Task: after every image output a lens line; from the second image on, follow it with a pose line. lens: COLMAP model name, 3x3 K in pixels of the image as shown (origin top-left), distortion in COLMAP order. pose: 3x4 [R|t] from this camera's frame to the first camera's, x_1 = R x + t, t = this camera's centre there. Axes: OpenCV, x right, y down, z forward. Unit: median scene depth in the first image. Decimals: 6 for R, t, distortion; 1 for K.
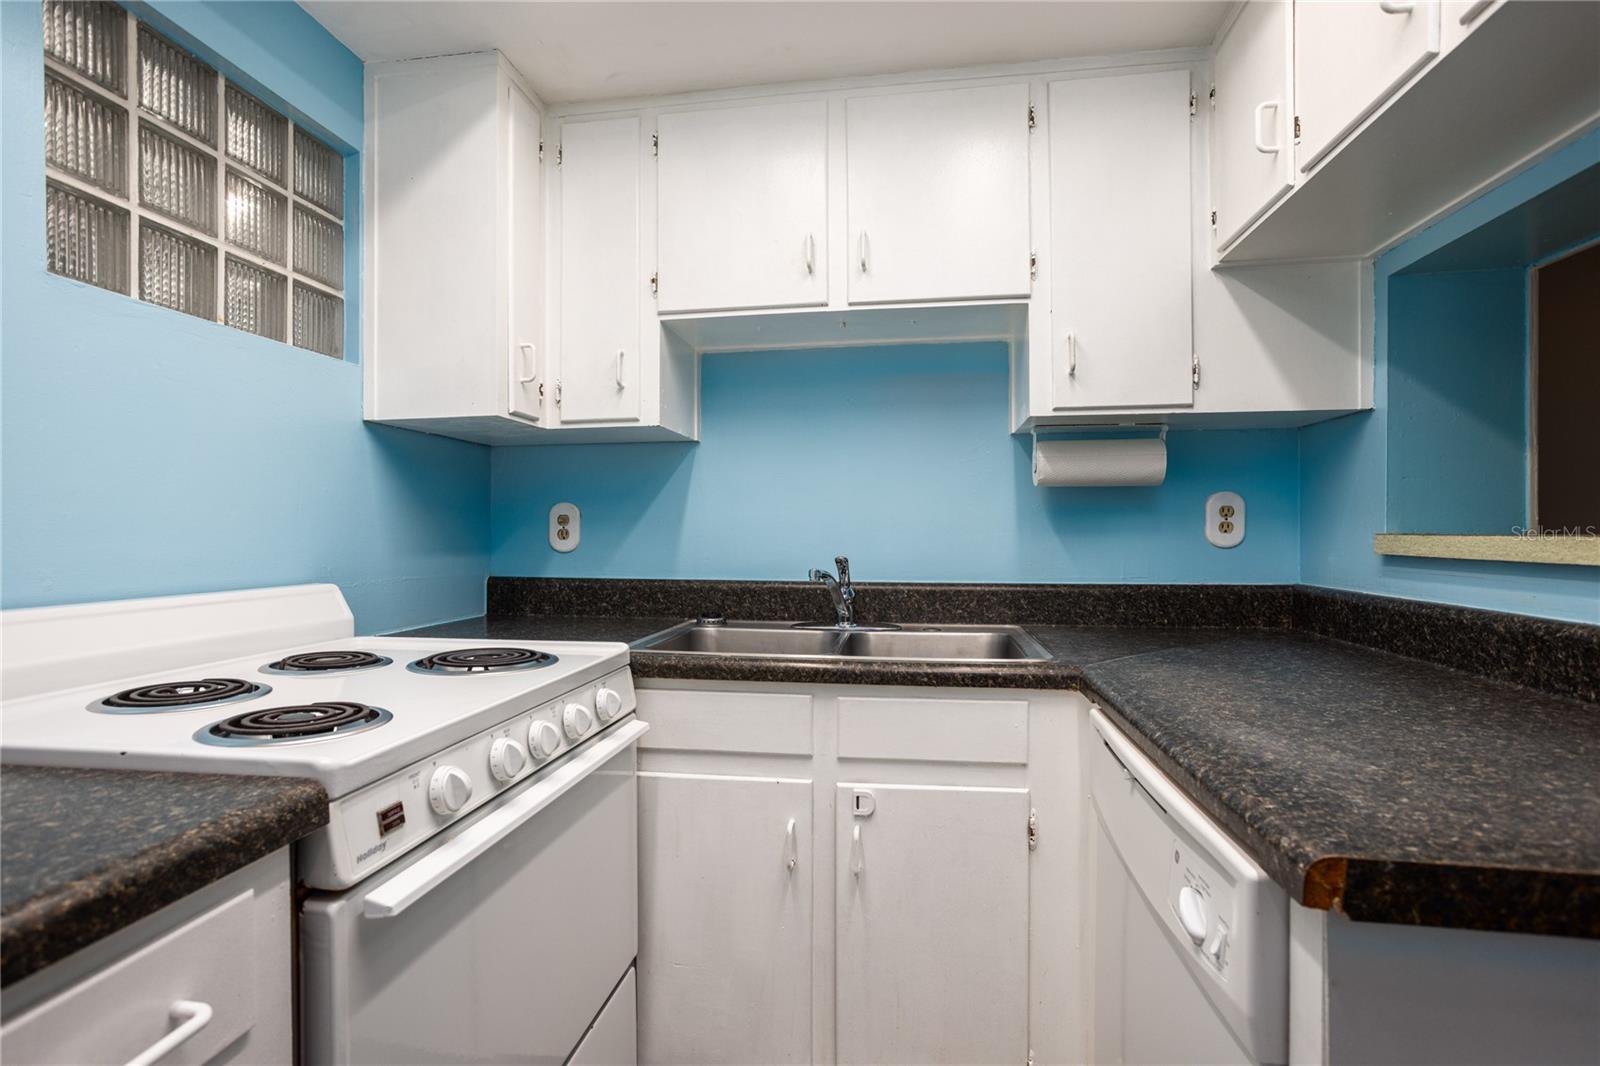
lens RADIAL K [[799.7, 0, 800.0], [0, 799.7, 533.0], [0, 0, 1]] dist [-0.063952, 0.039057]
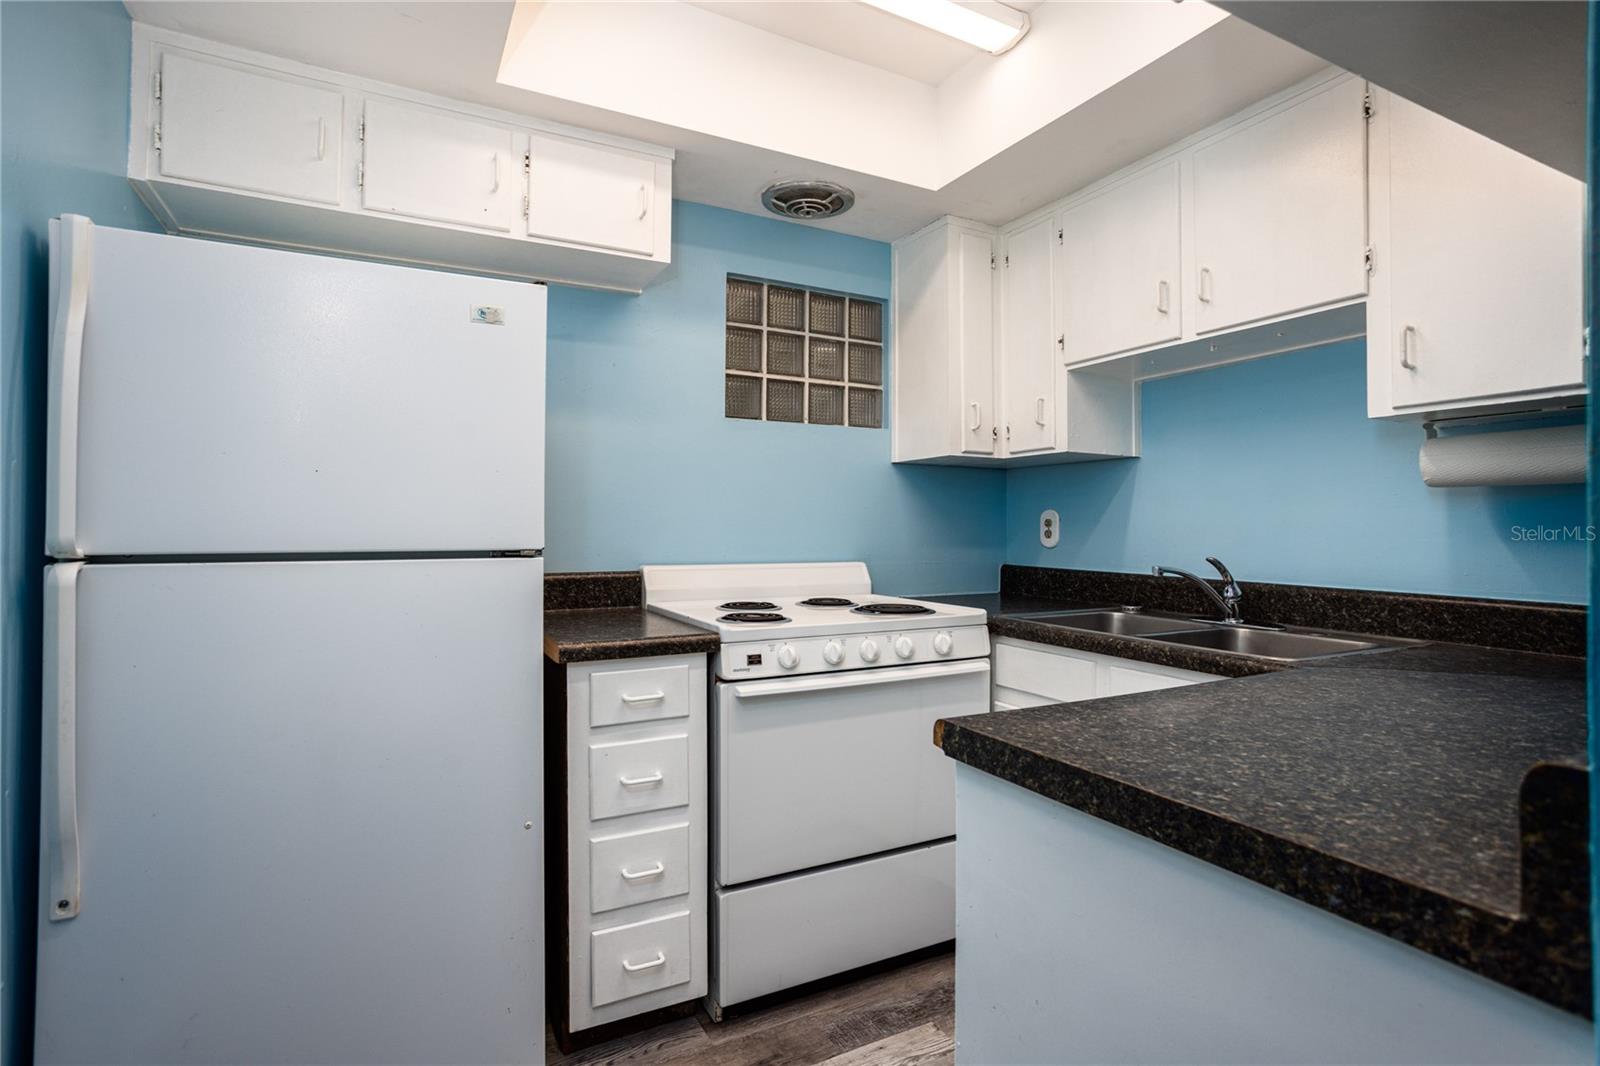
lens RADIAL K [[791.1, 0, 794.6], [0, 791.1, 502.7], [0, 0, 1]] dist [-0.002809, 0.000097]
pose [[0.590134, -0.020620, -0.807042, 0.630375], [-0.004870, 0.999565, -0.029100, -0.012483], [0.807291, 0.021104, 0.589776, -0.123456]]
